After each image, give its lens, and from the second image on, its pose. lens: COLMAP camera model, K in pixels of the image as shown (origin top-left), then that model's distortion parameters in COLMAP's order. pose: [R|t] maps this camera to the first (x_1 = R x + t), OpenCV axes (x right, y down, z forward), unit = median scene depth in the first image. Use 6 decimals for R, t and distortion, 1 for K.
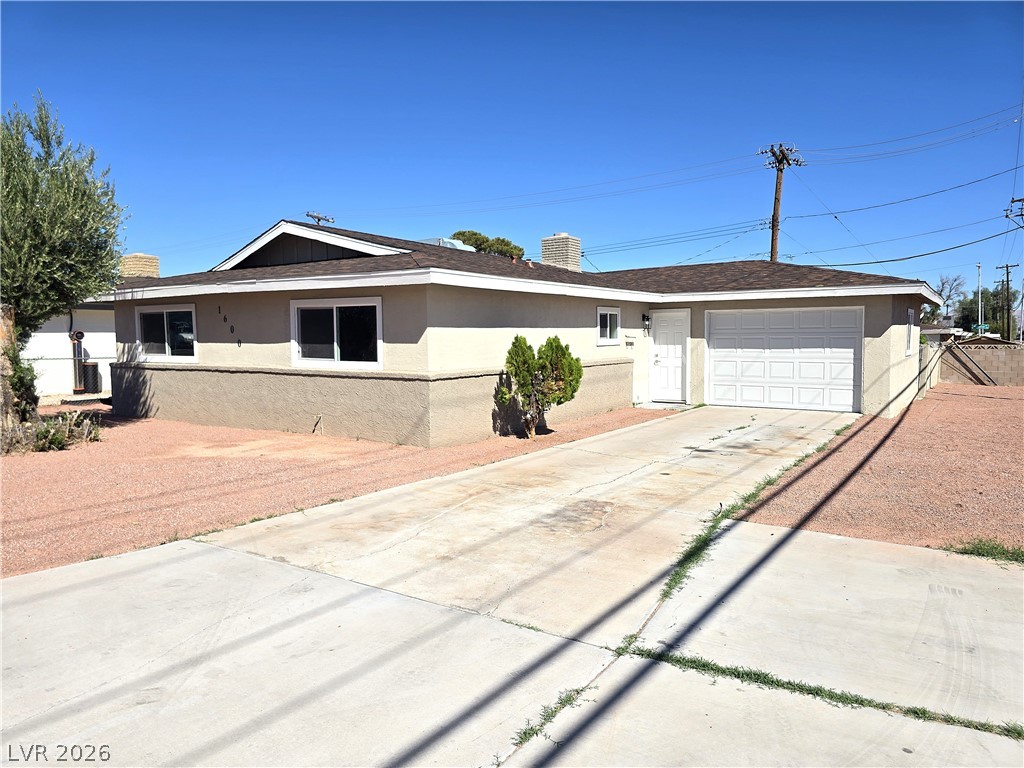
lens RADIAL K [[698.3, 0, 513.4], [0, 698.3, 383.0], [0, 0, 1]] dist [0.072018, -0.048652]
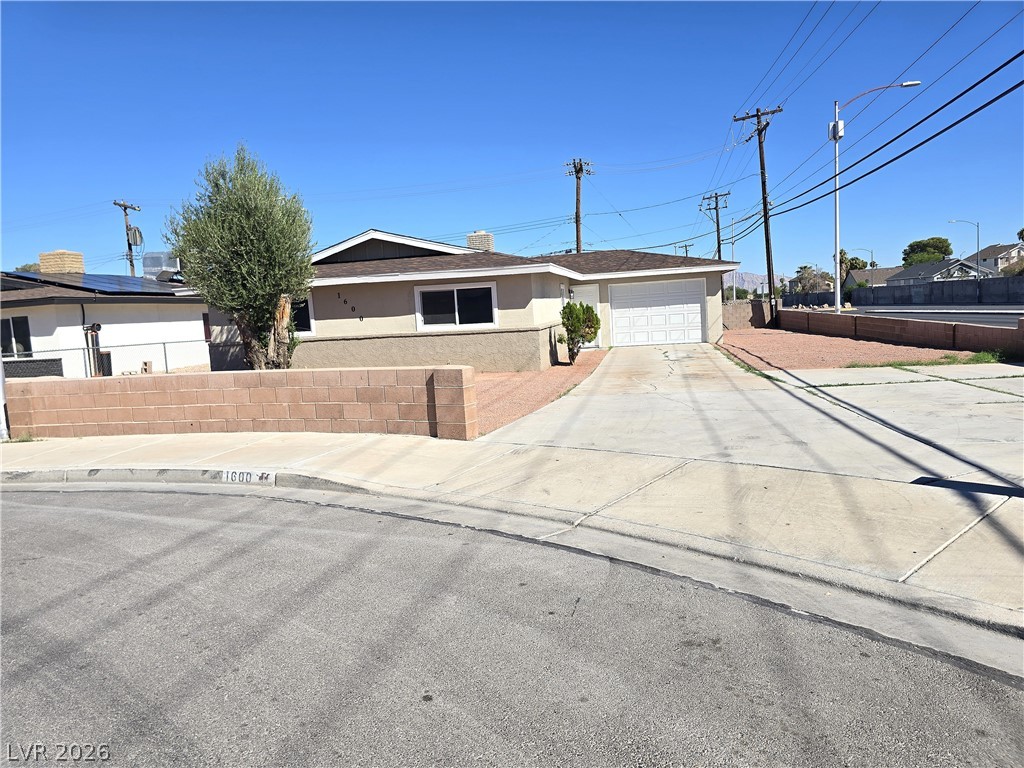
lens RADIAL K [[698.3, 0, 507.1], [0, 698.3, 382.3], [0, 0, 1]] dist [0.072018, -0.048652]
pose [[0.924918, -0.088091, 0.369819, -0.646607], [0.078917, 0.996083, 0.039895, 0.037778], [-0.371884, -0.007715, 0.928247, -0.410777]]
